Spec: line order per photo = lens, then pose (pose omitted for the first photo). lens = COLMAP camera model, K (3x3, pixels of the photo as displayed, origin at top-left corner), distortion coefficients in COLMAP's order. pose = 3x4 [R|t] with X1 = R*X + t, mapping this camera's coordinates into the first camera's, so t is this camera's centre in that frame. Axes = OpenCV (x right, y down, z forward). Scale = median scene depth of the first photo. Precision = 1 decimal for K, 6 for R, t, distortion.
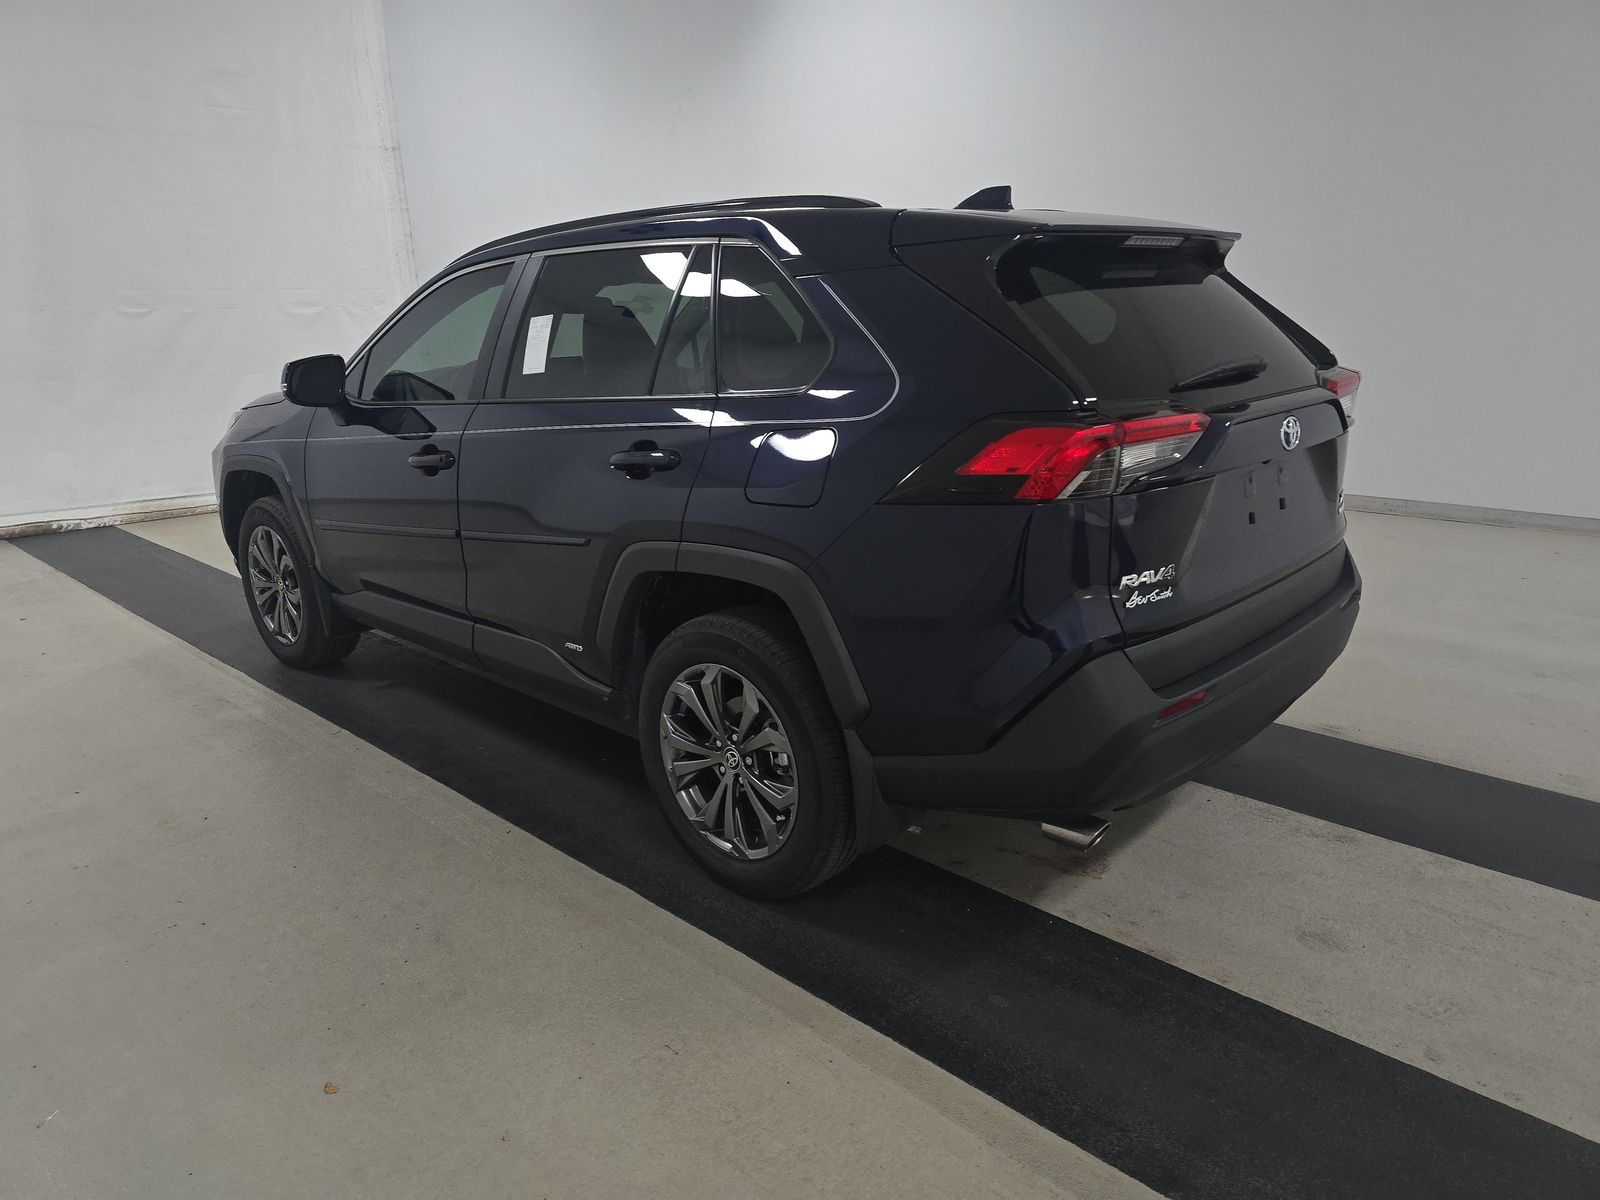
lens RADIAL K [[1113.3, 0, 800.0], [0, 1113.3, 600.0], [0, 0, 1]] dist [-0.019878, -0.001954]
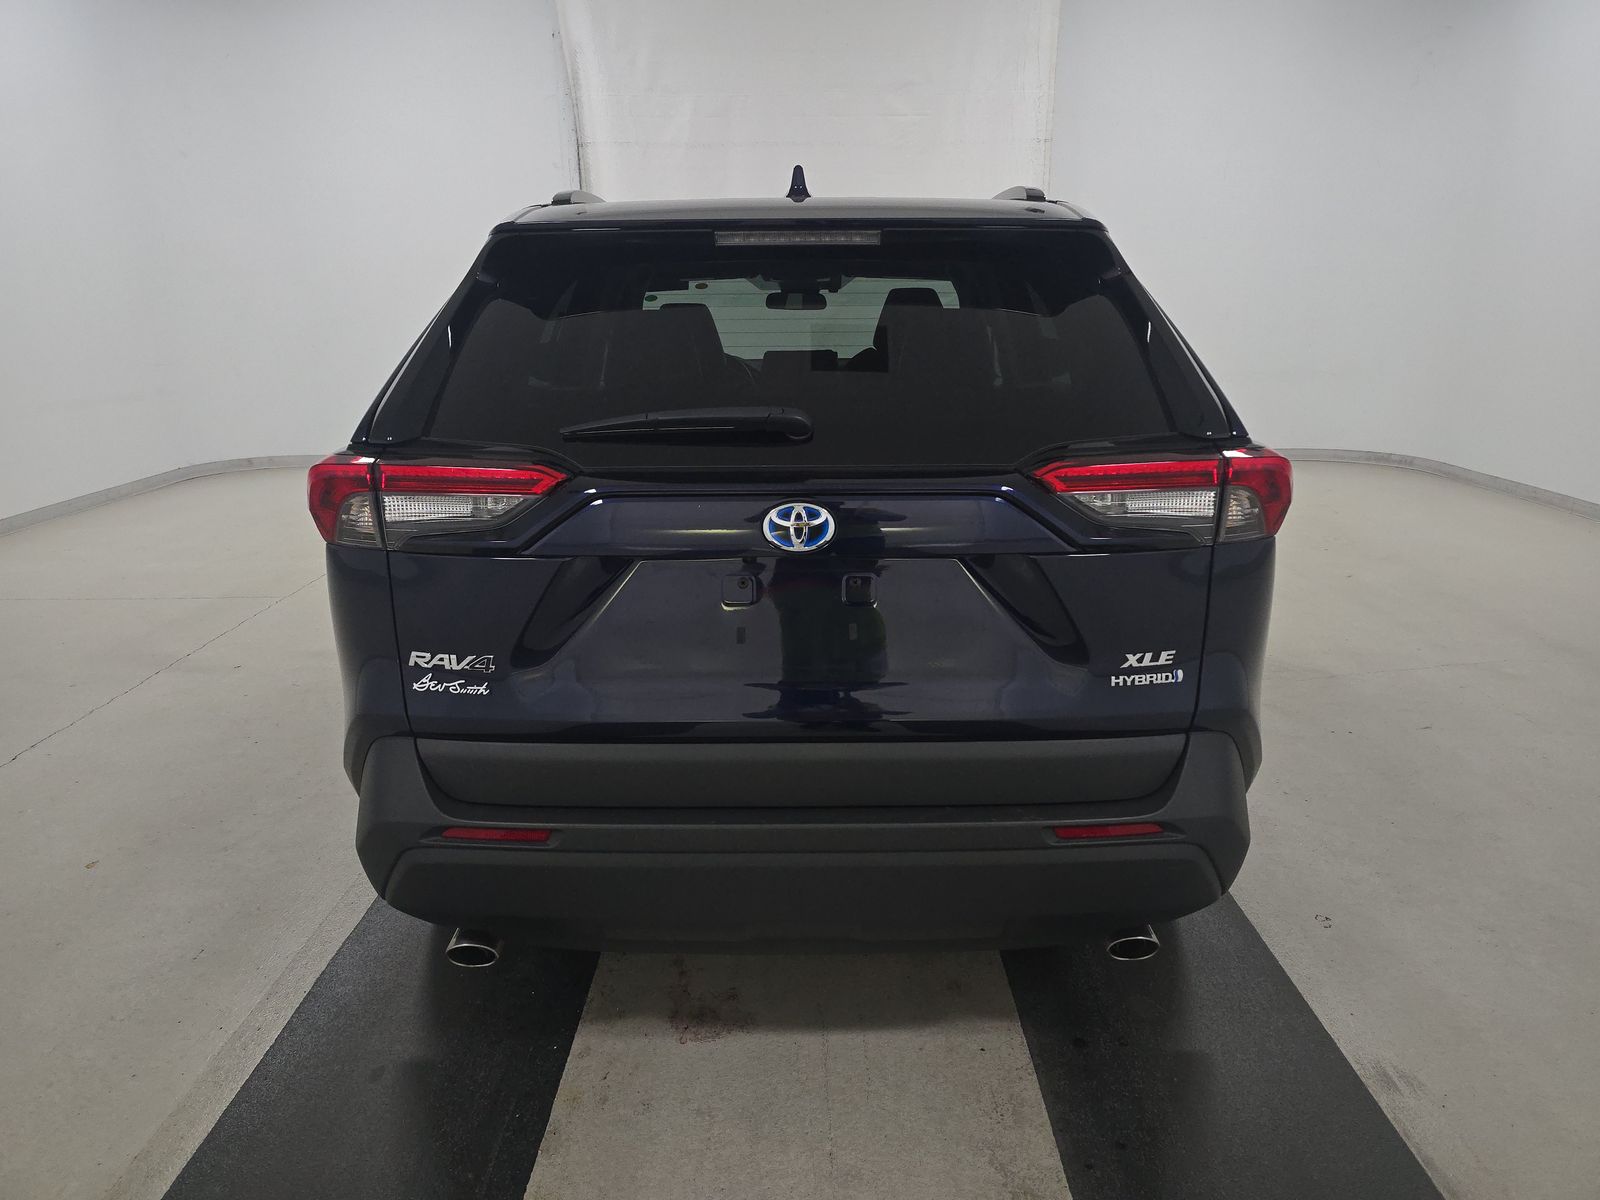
lens RADIAL K [[1111.0, 0, 800.0], [0, 1111.0, 600.0], [0, 0, 1]] dist [0.005315, 0.001399]
pose [[0.670597, 0.208525, -0.711911, 0.833748], [-0.200090, 0.974955, 0.097095, -0.154038], [0.714328, 0.077335, 0.695525, 0.484766]]
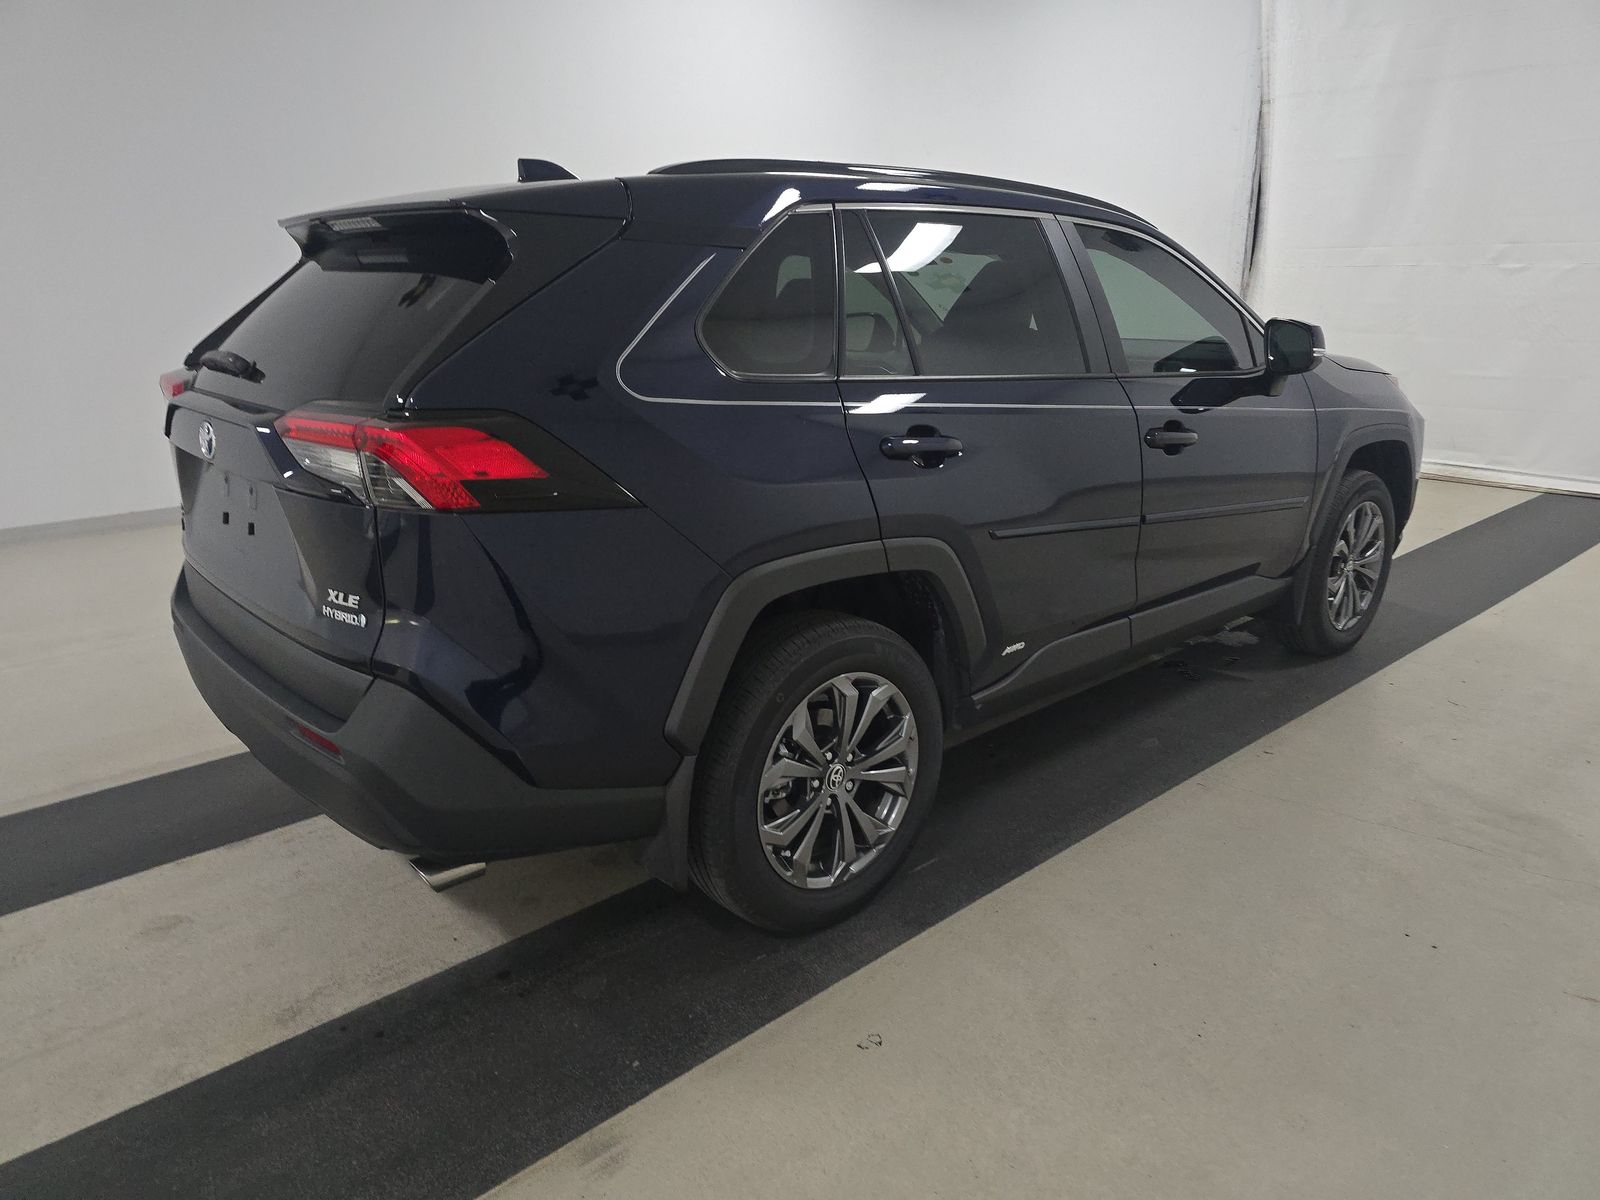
lens RADIAL K [[1081.2, 0, 731.4], [0, 1081.2, 604.4], [0, 0, 1]] dist [-0.001782, -0.000702]
pose [[-0.129454, 0.304194, -0.943773, 1.139382], [-0.244986, 0.912464, 0.327707, -0.380755], [0.960845, 0.273634, -0.043599, 1.334311]]
